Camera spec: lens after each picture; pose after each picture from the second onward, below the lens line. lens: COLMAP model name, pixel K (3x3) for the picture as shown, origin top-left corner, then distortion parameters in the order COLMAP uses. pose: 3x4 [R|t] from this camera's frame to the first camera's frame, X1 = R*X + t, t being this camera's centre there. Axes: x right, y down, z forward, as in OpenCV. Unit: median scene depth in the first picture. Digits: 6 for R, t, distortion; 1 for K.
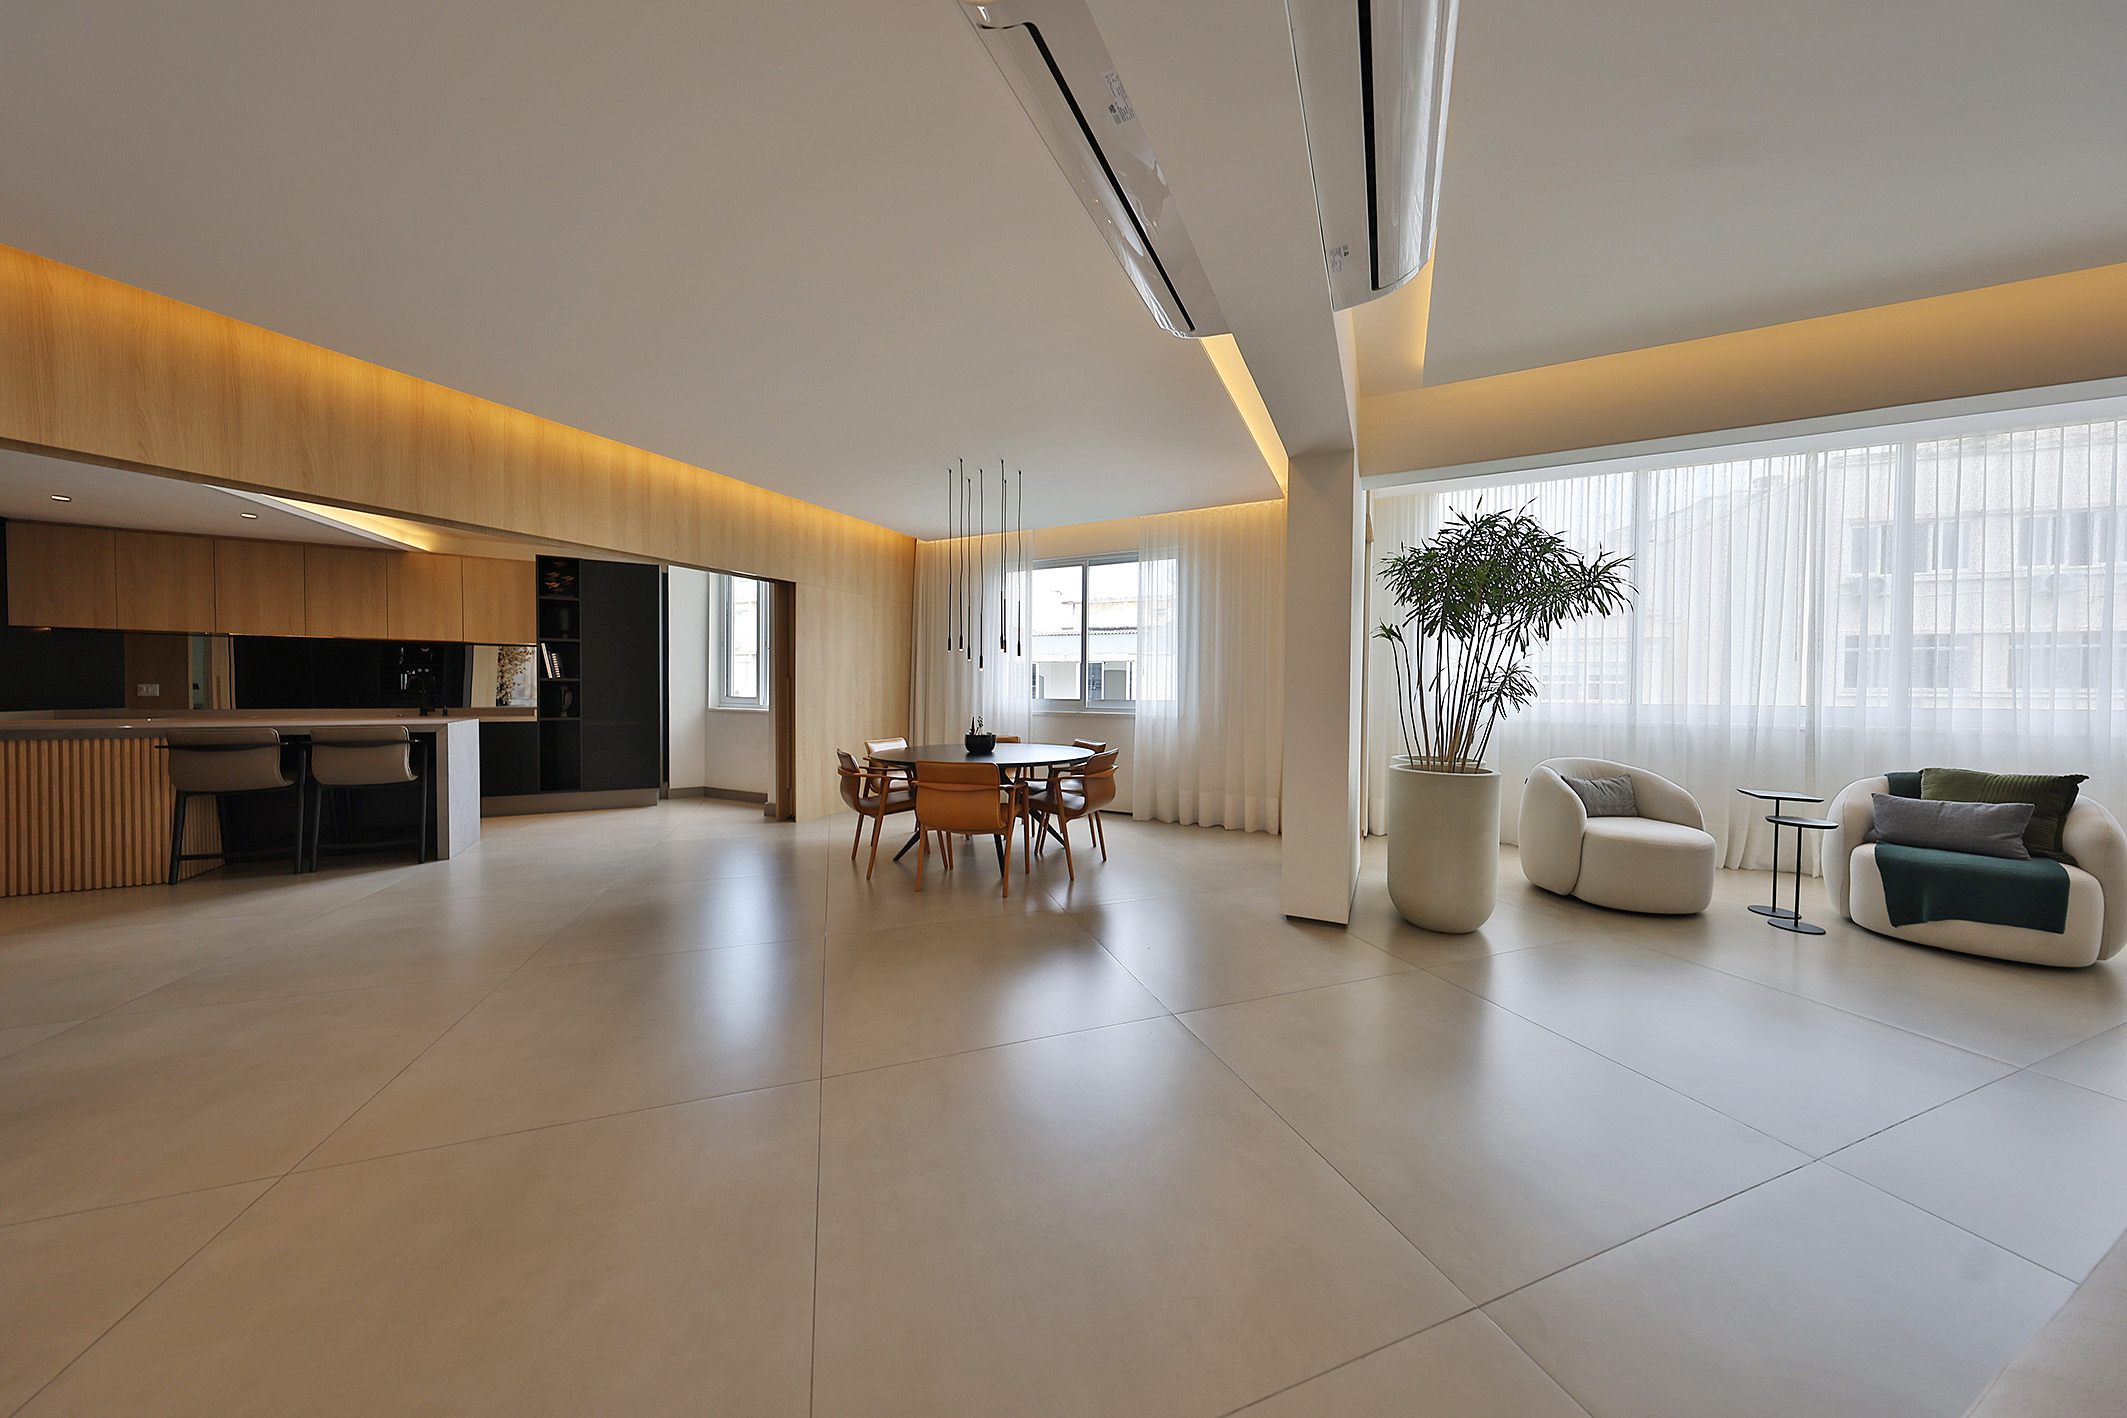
lens RADIAL K [[644.5, 0, 1063.5], [0, 644.5, 709.0], [0, 0, 1]] dist [0.000162, 0.000015]
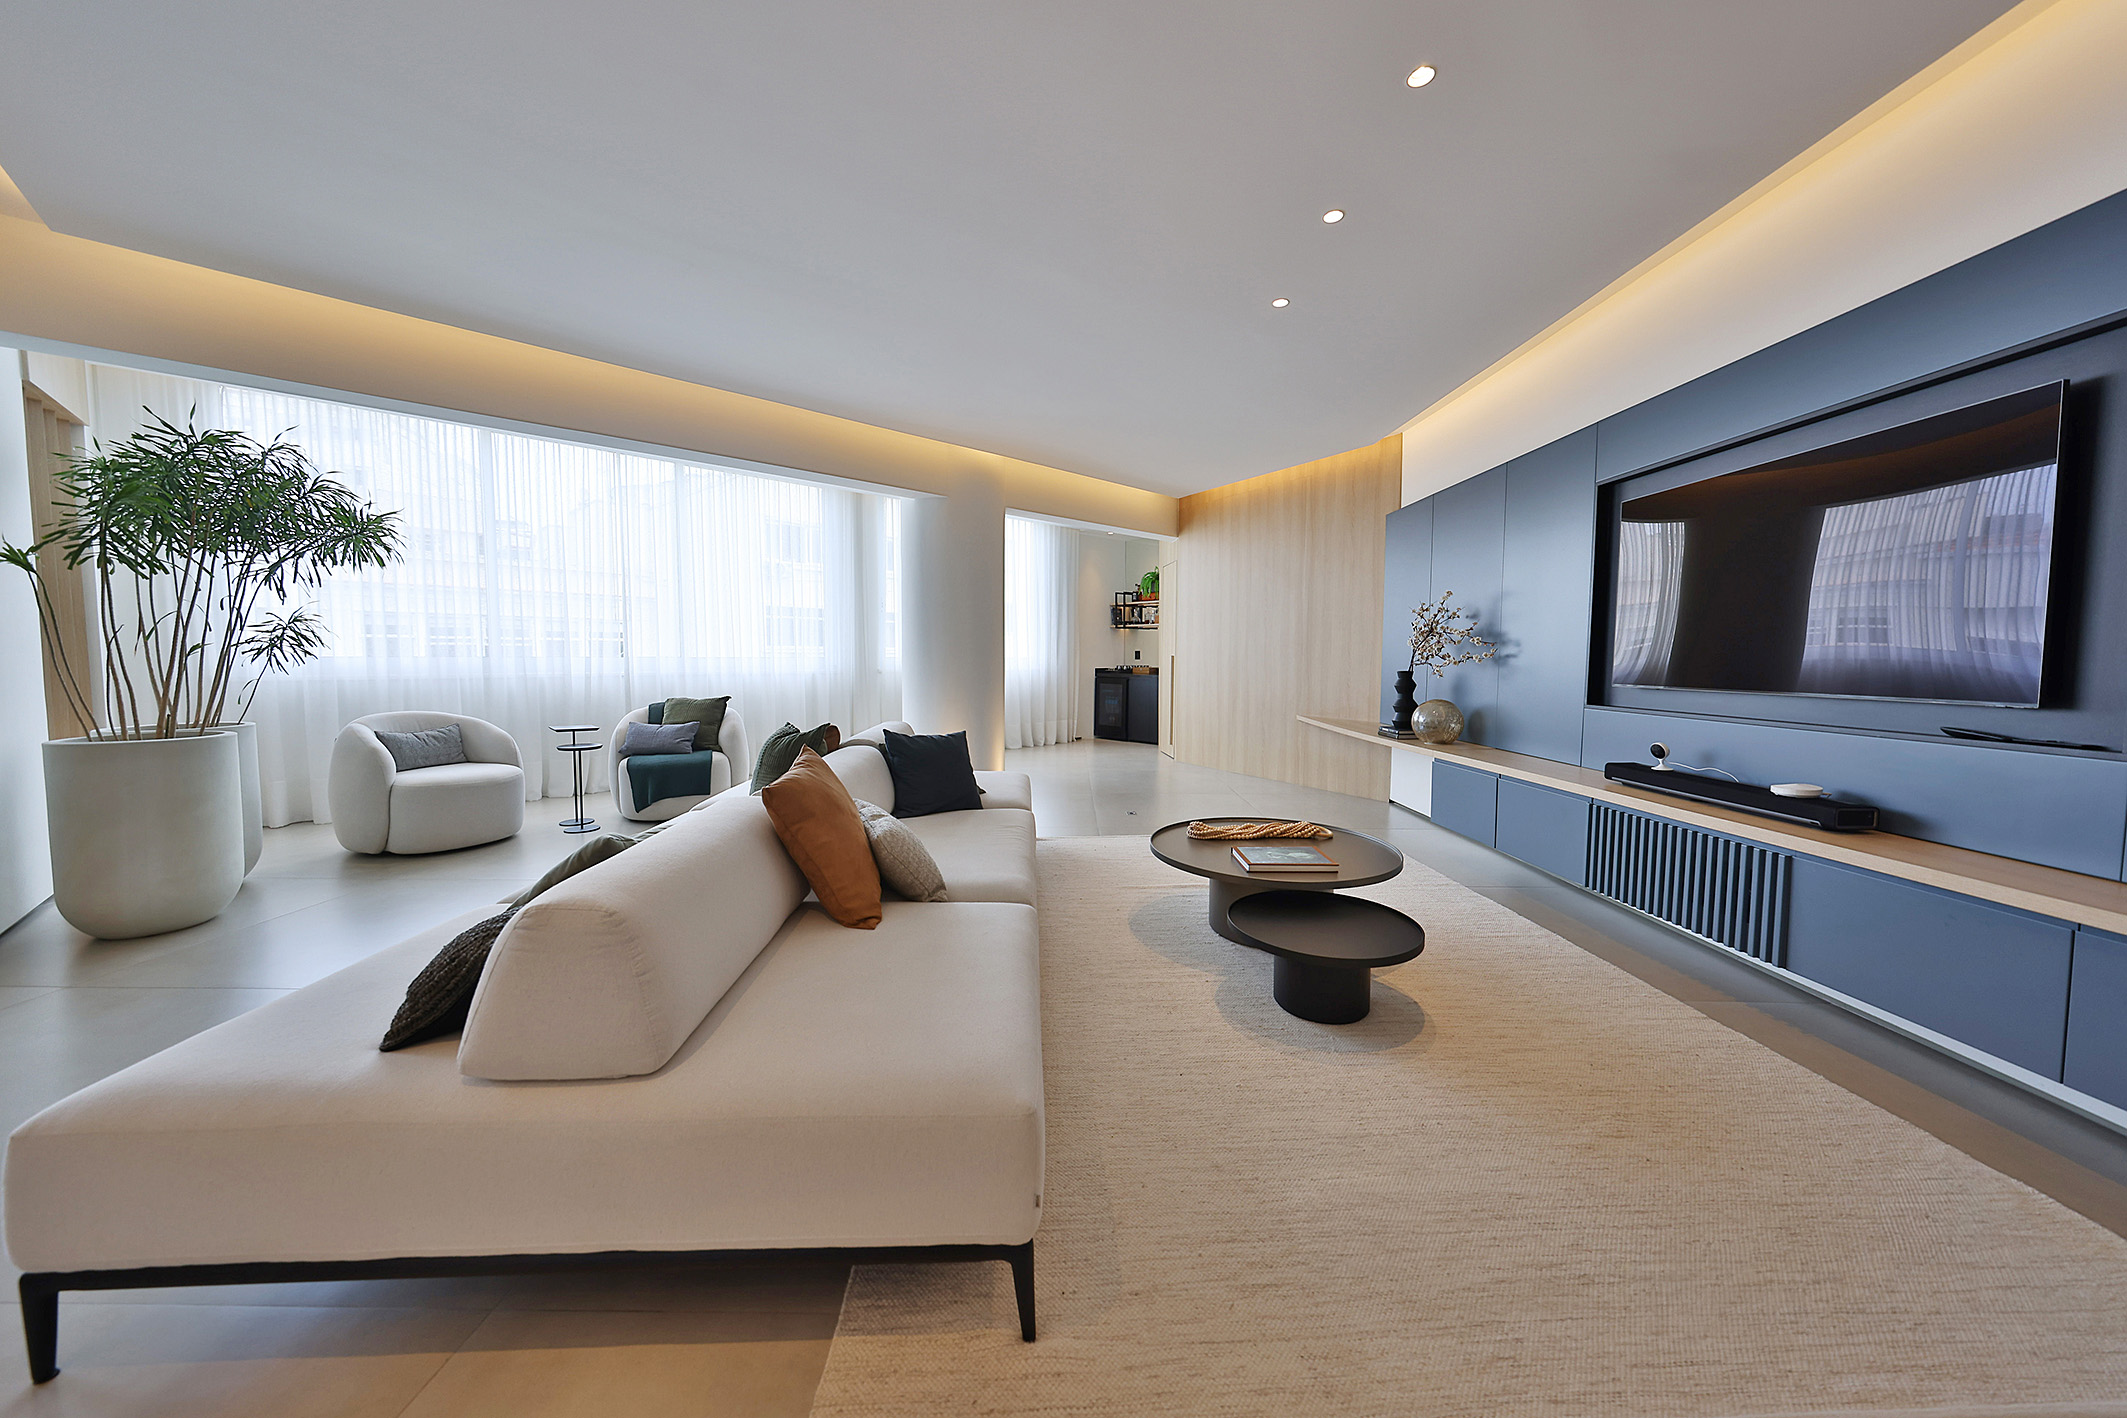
lens RADIAL K [[730.4, 0, 1066.9], [0, 730.4, 703.9], [0, 0, 1]] dist [0.000185, -0.000285]
pose [[0.336349, -0.070176, 0.939119, 0.087114], [0.025566, 0.997533, 0.065384, 0.015273], [-0.941390, 0.002018, 0.337313, -0.279137]]
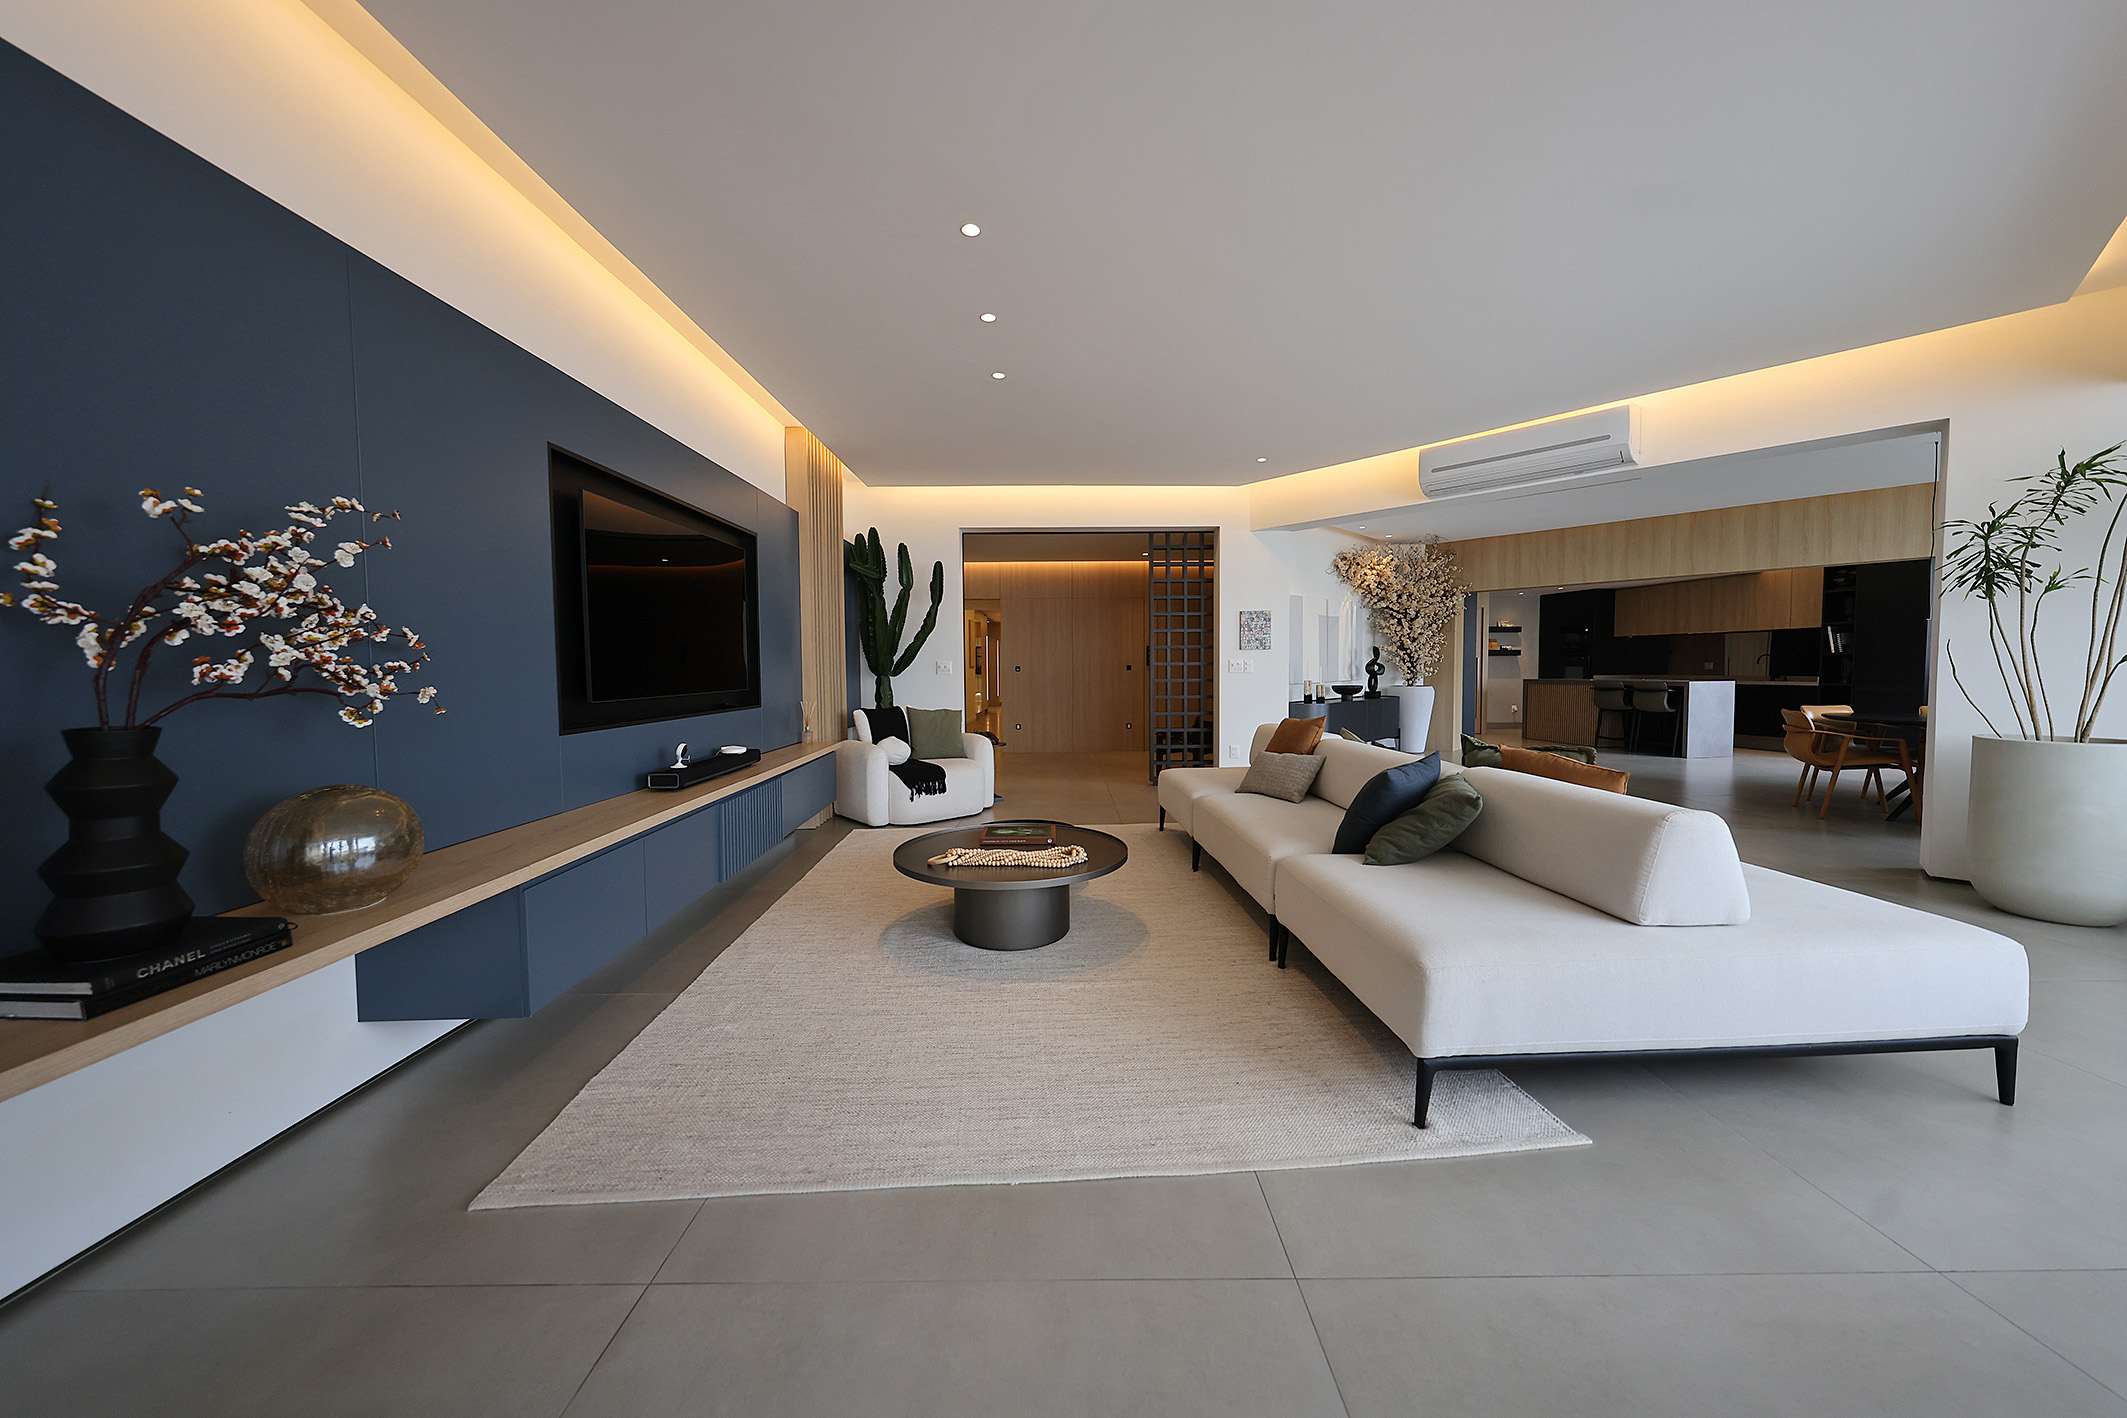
lens RADIAL K [[724.7, 0, 1058.9], [0, 724.7, 700.3], [0, 0, 1]] dist [-0.000813, -0.000090]
pose [[-0.336966, 0.036005, -0.940828, 1.386877], [-0.022388, 0.998680, 0.046237, 0.018493], [0.941250, 0.036644, -0.335715, 0.036532]]
